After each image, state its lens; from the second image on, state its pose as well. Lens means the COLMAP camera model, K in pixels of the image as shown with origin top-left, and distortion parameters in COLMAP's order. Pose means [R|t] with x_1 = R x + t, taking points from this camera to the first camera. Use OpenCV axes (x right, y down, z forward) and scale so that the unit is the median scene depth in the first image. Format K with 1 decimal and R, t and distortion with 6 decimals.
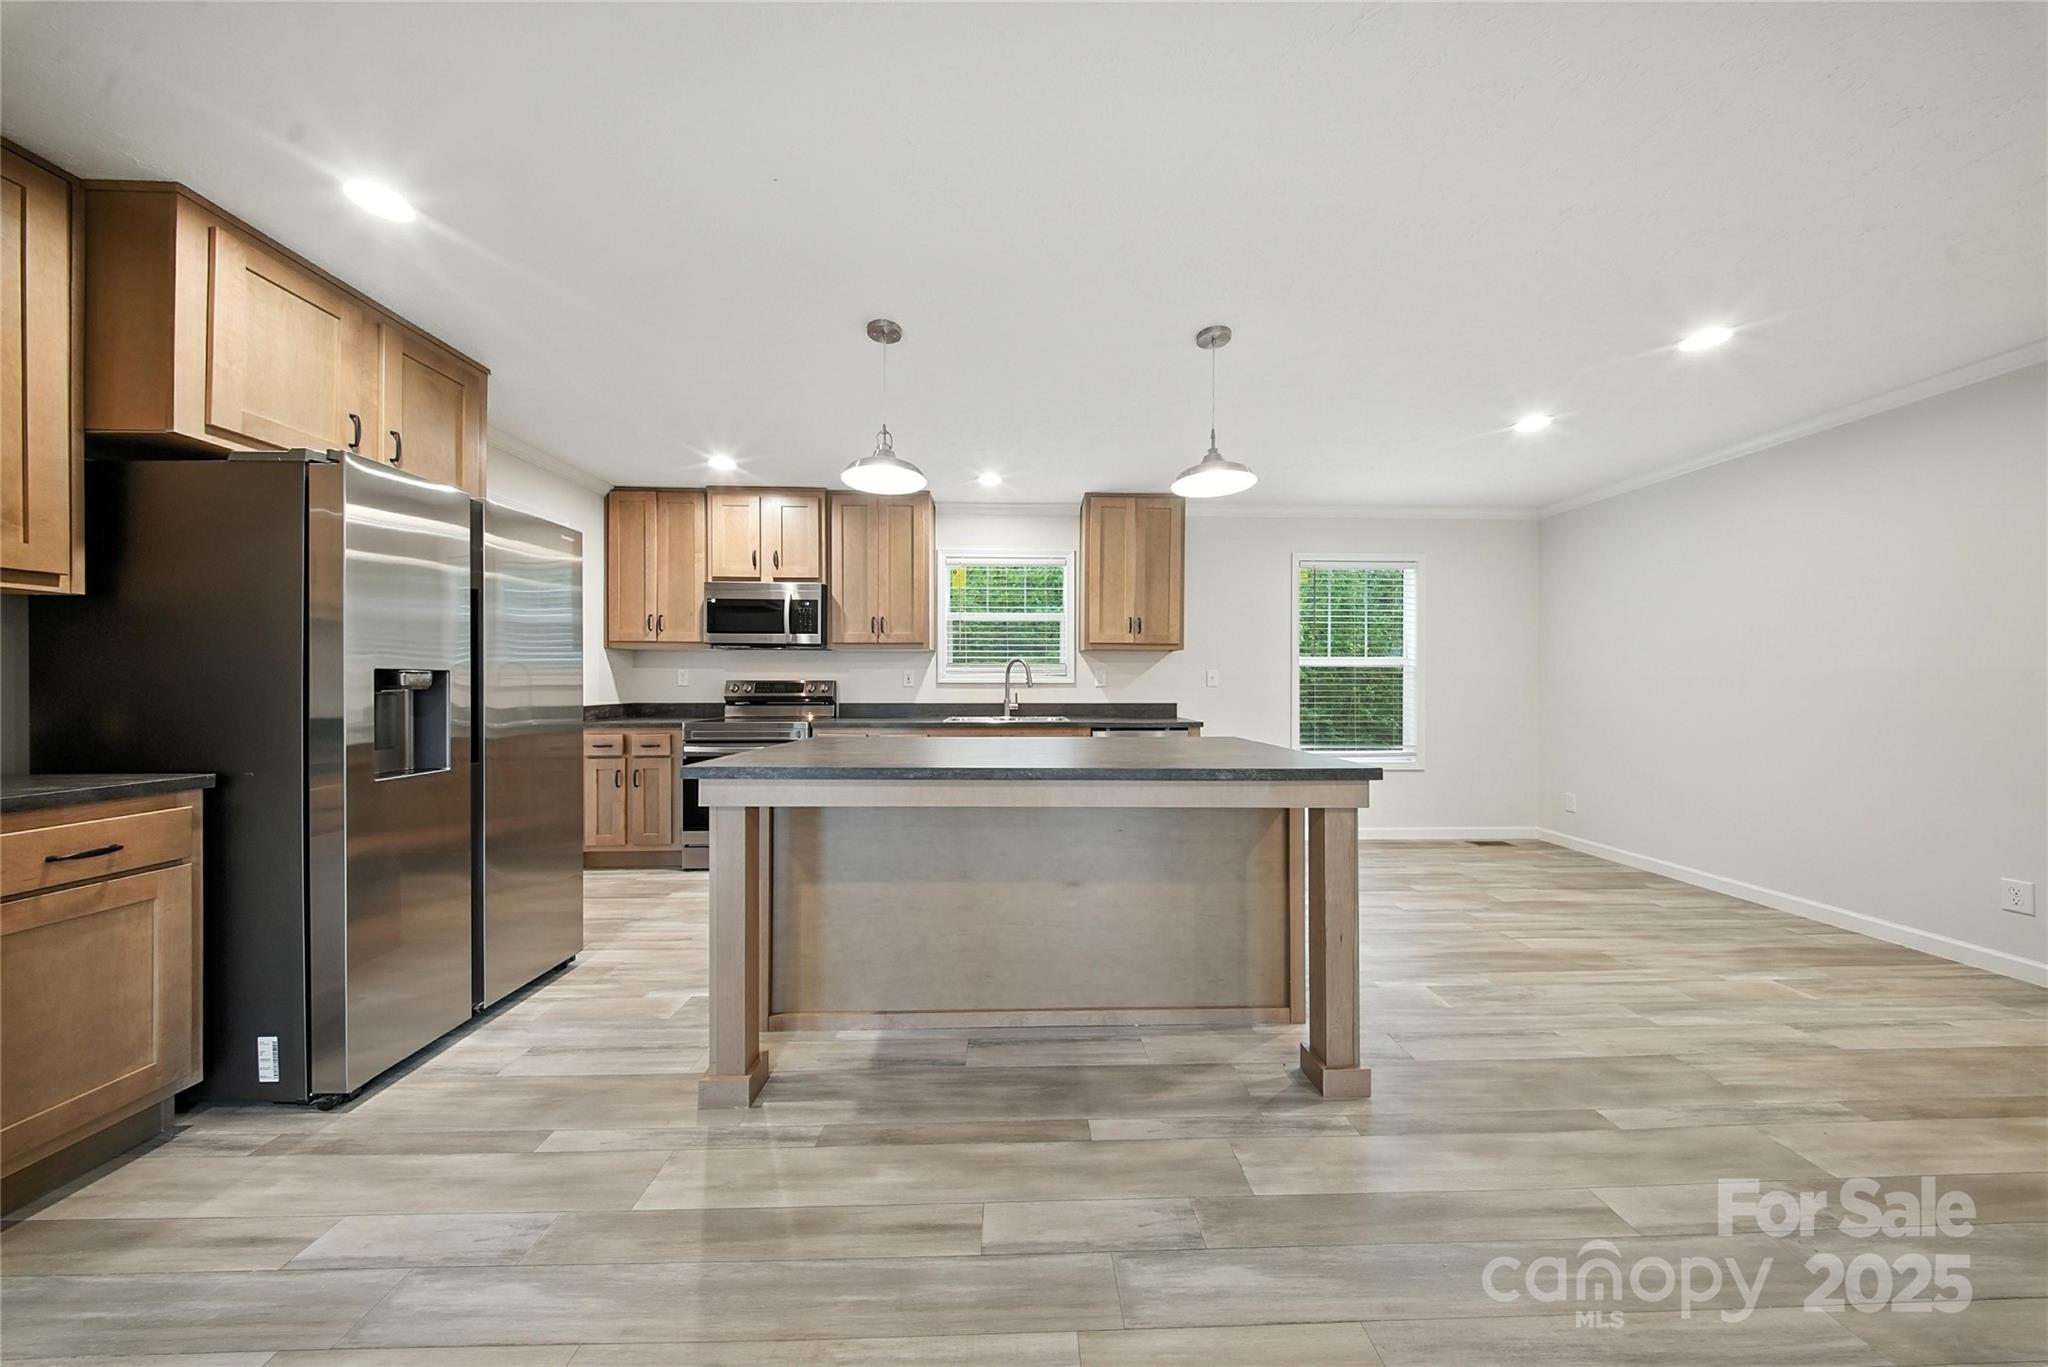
lens RADIAL K [[644.1, 0, 1037.6], [0, 644.1, 685.7], [0, 0, 1]] dist [-0.009493, -0.000004]
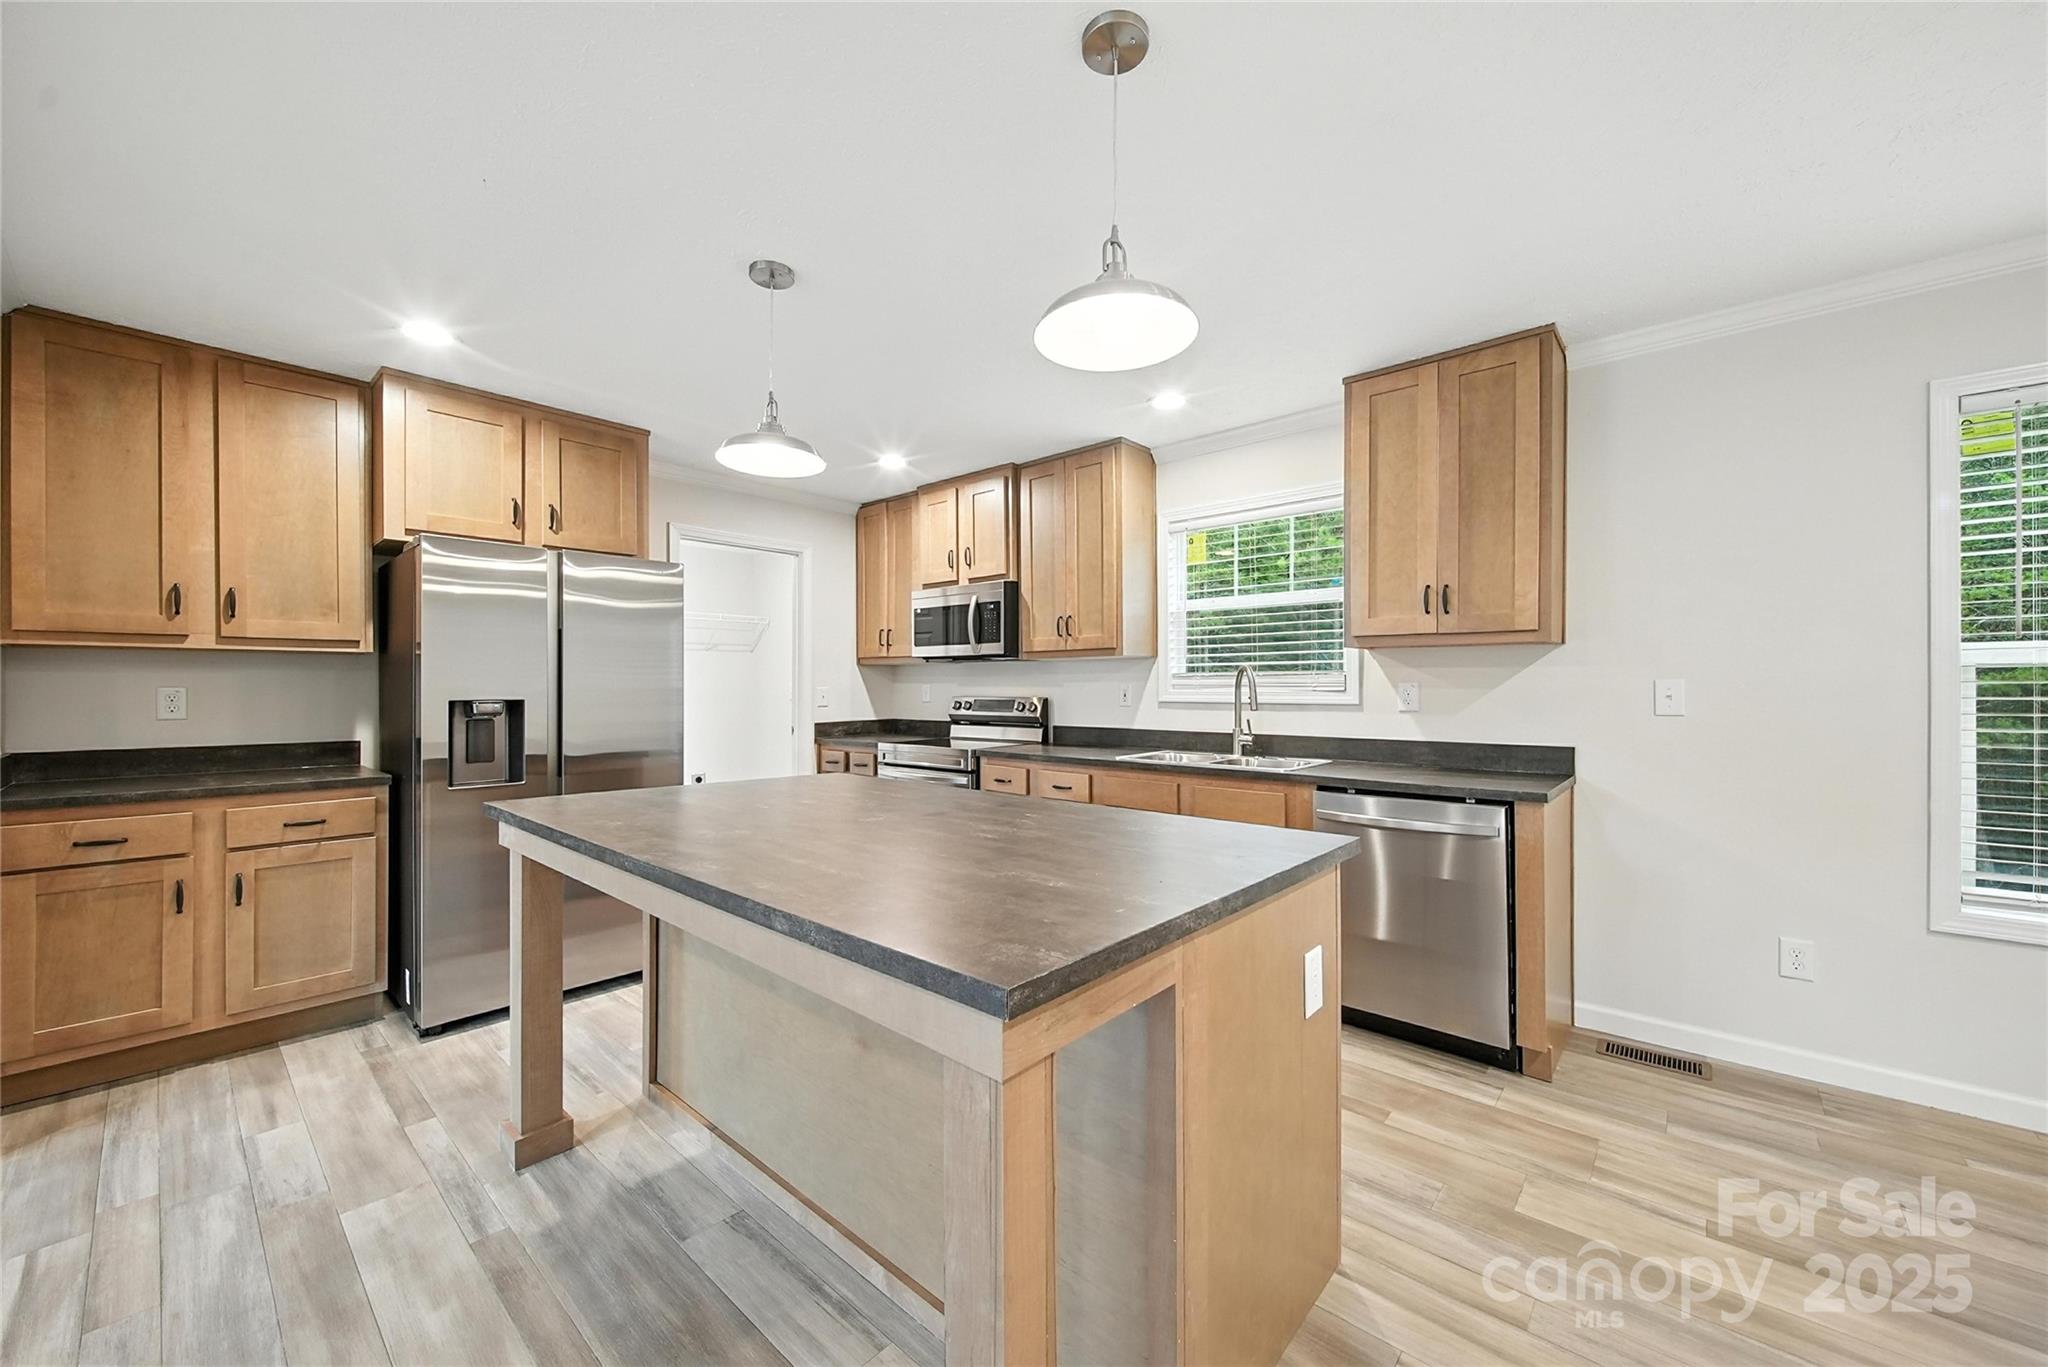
lens RADIAL K [[787.0, 0, 1024.0], [0, 787.0, 683.5], [0, 0, 1]] dist [0.013624, -0.010643]
pose [[0.708717, -0.005729, -0.705470, 0.391167], [0.002302, 0.999980, -0.005808, -0.021584], [0.705489, 0.002492, 0.708716, 0.304172]]
